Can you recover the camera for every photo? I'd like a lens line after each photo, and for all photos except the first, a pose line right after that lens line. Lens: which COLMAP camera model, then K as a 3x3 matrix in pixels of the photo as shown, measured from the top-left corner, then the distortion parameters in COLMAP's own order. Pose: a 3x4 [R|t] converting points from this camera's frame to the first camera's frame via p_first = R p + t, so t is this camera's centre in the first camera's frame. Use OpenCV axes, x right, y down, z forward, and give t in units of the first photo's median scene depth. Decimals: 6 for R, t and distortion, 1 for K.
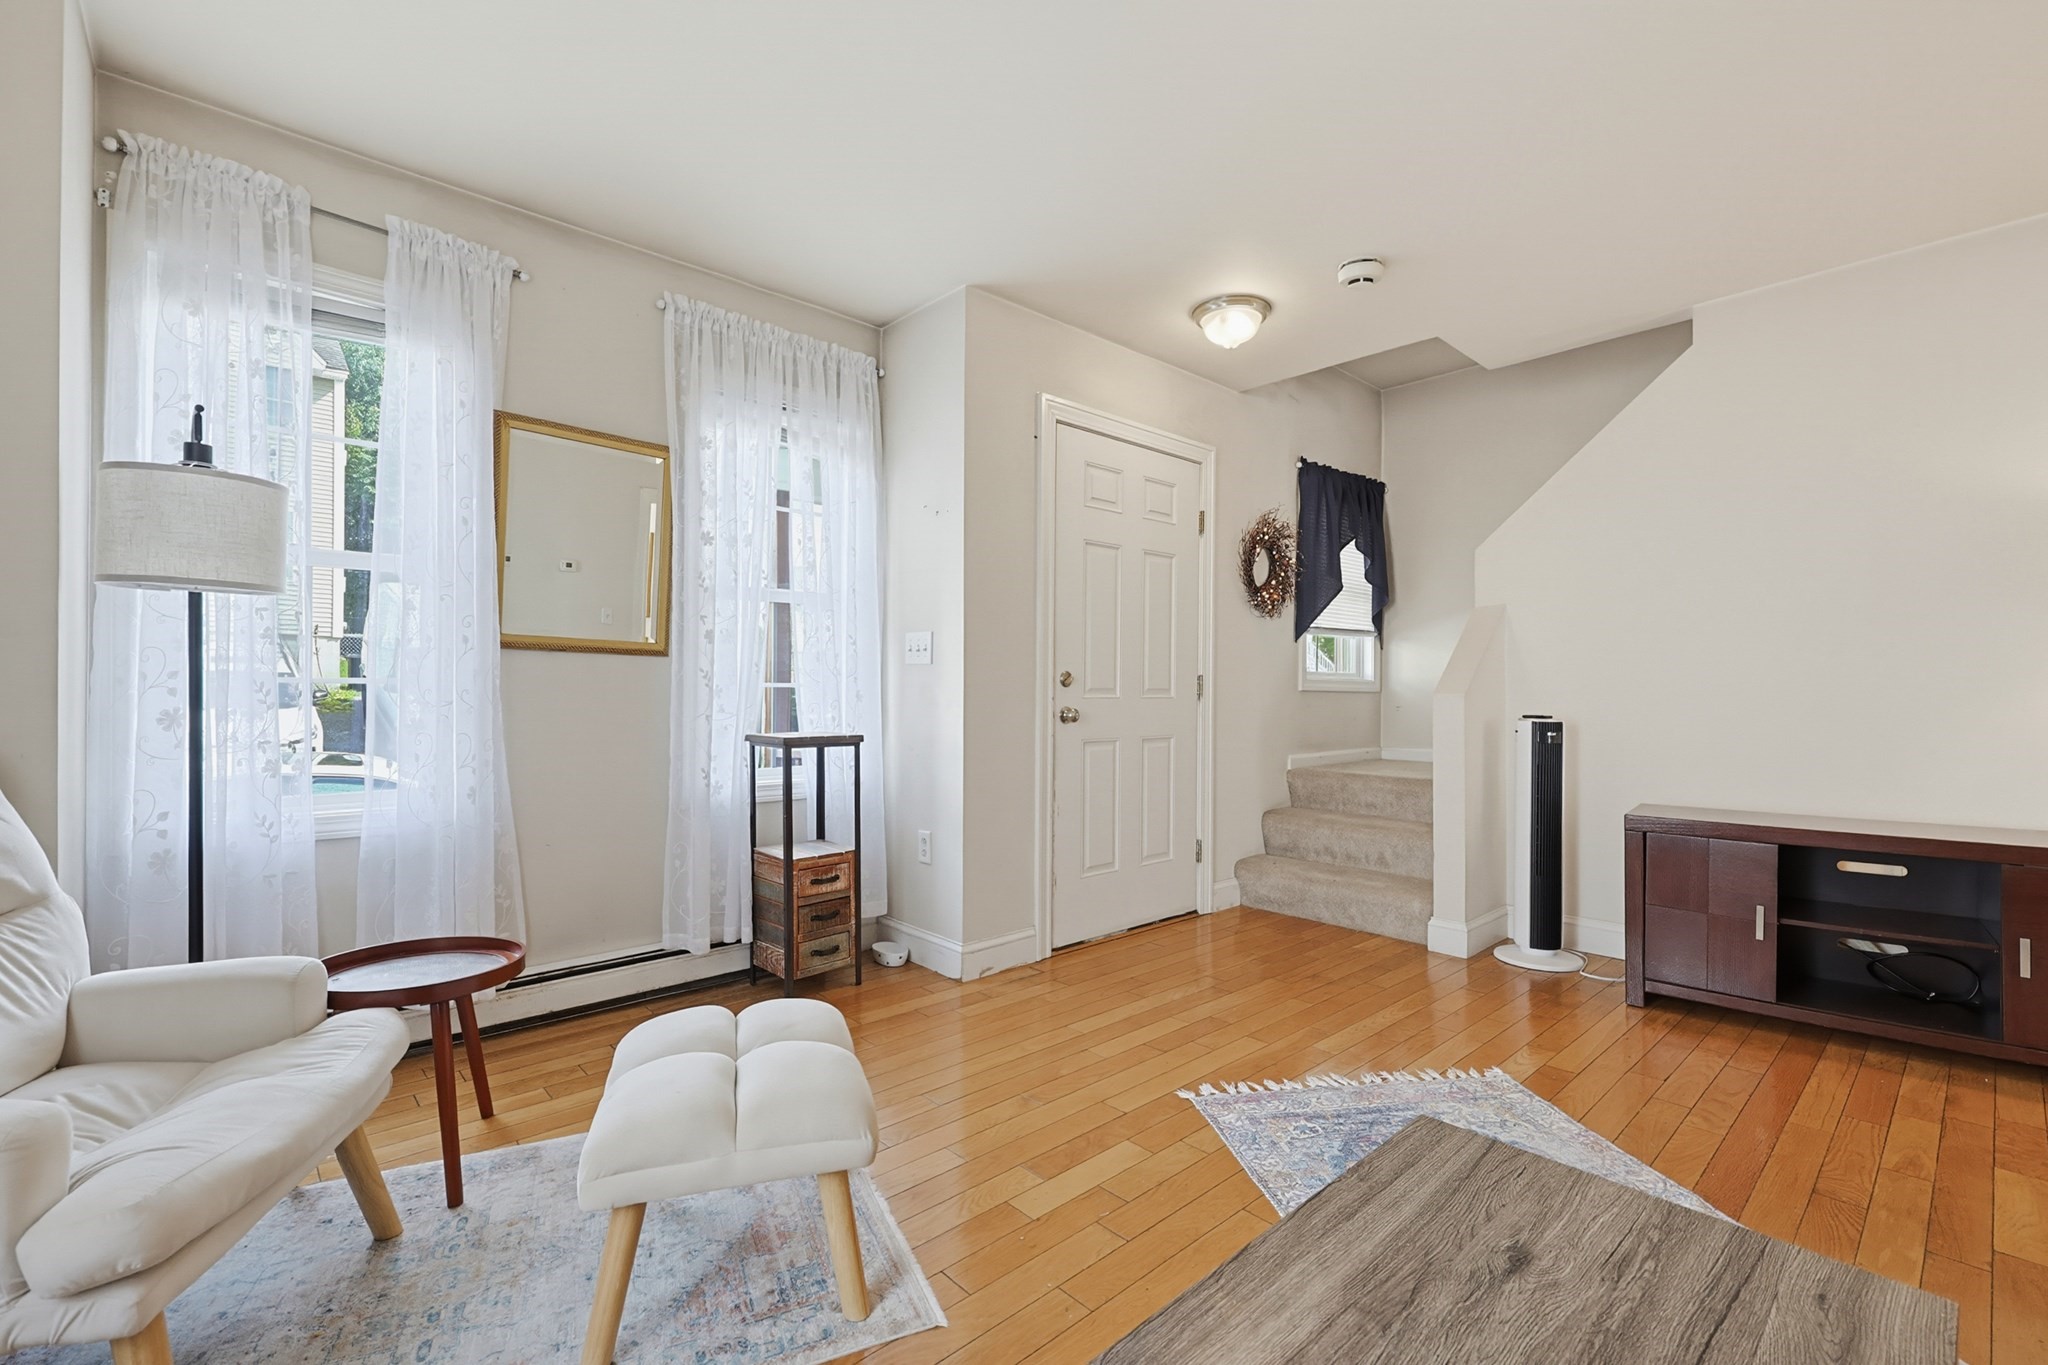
lens RADIAL K [[879.1, 0, 1020.9], [0, 879.1, 691.8], [0, 0, 1]] dist [-0.009966, 0.000067]
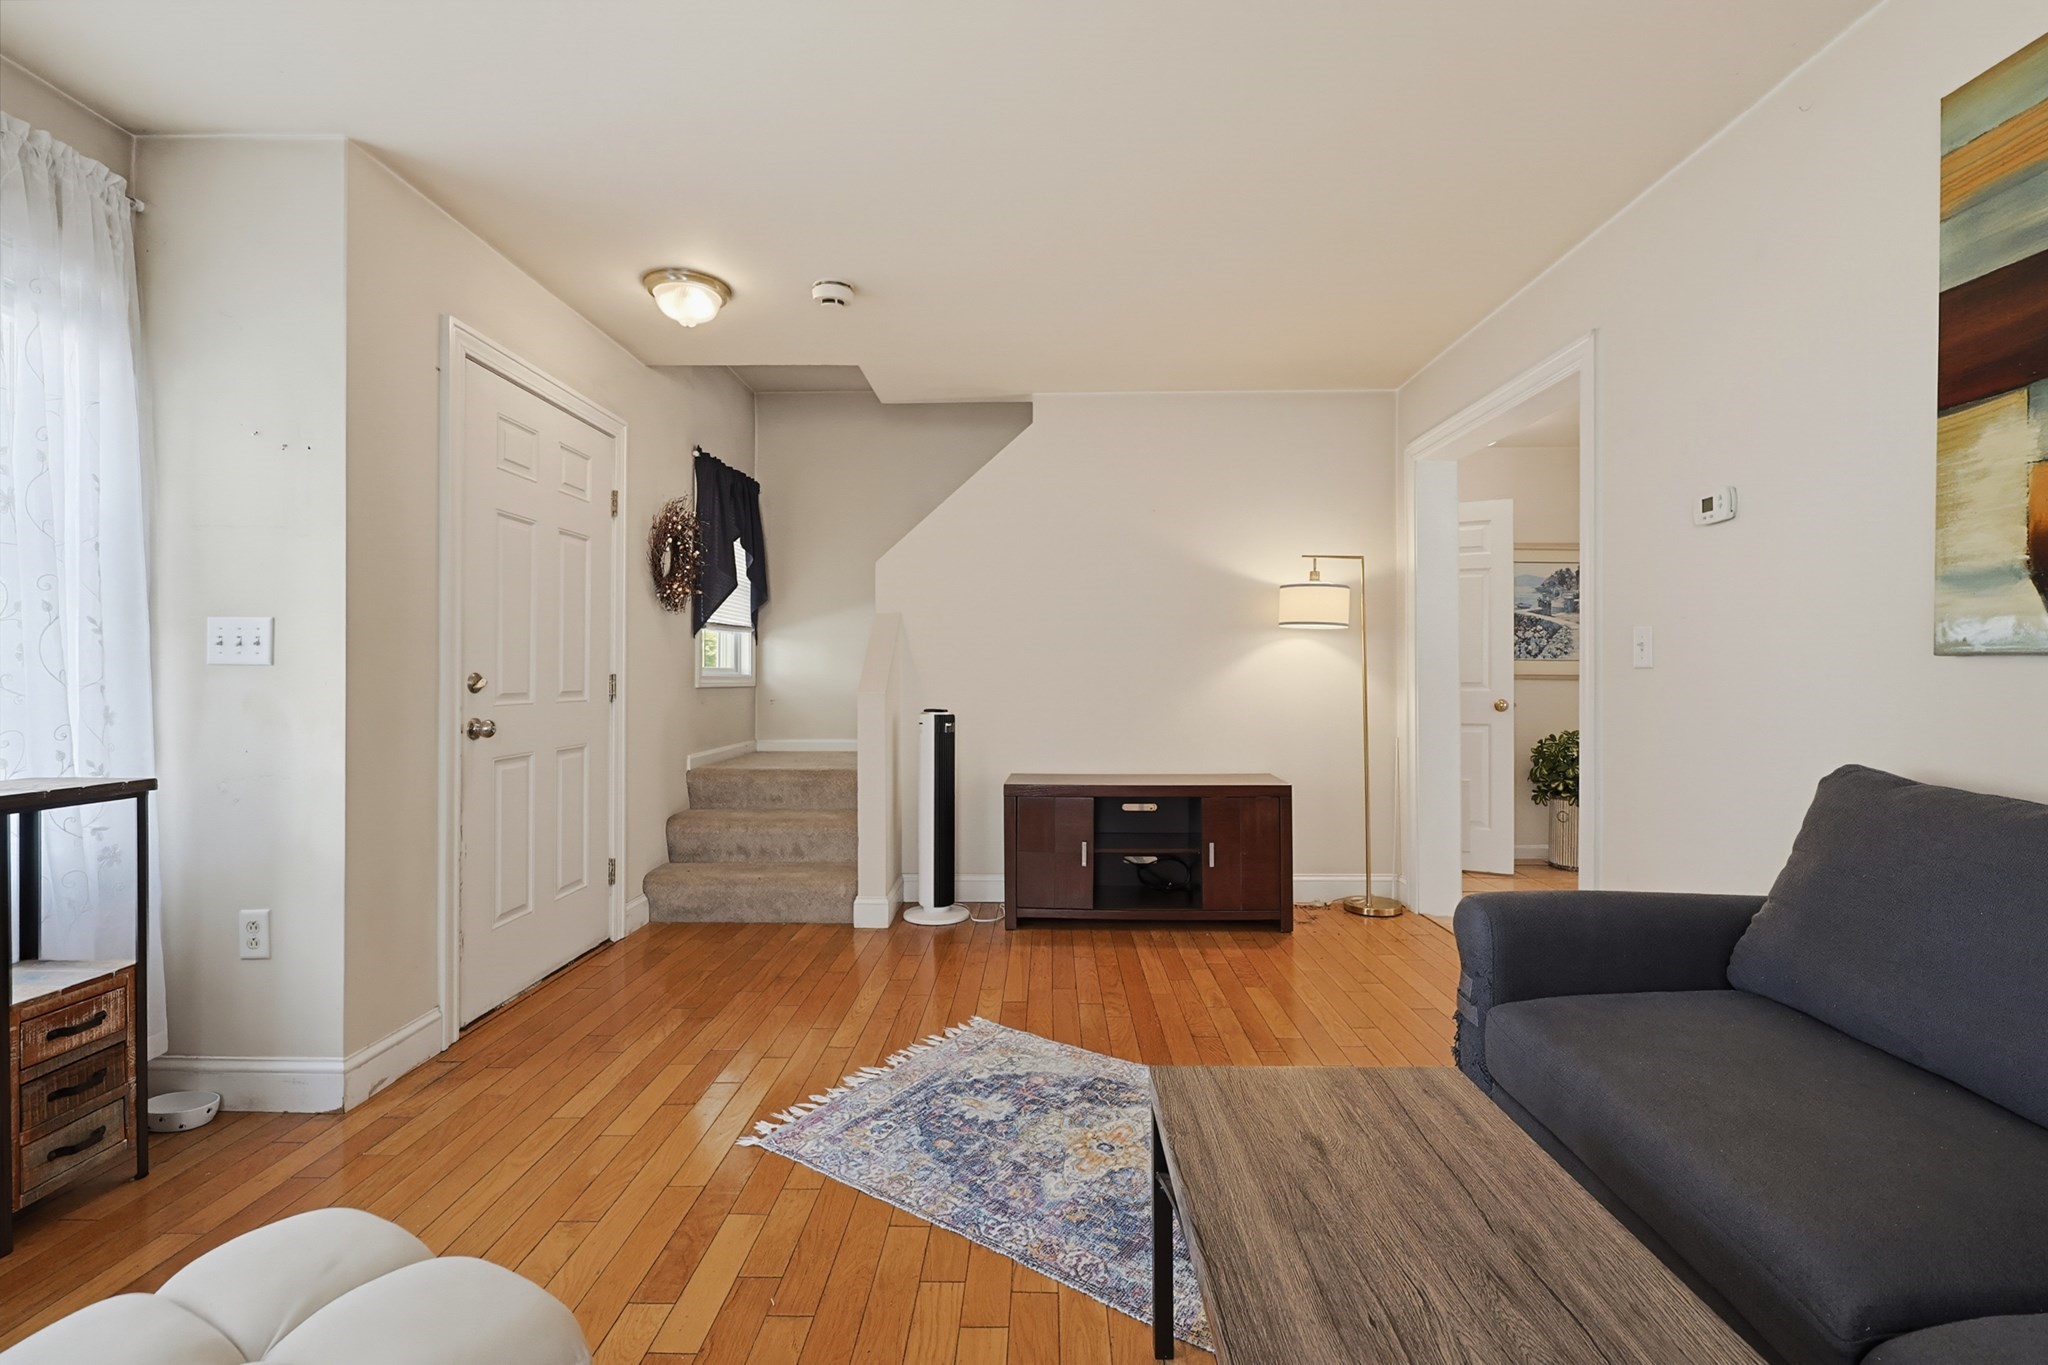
lens RADIAL K [[876.3, 0, 1014.3], [0, 876.3, 672.2], [0, 0, 1]] dist [-0.001834, -0.000033]
pose [[0.689691, -0.004193, 0.724092, -0.191934], [0.006437, 0.999979, -0.000341, -0.021616], [-0.724076, 0.004896, 0.689703, 0.108391]]
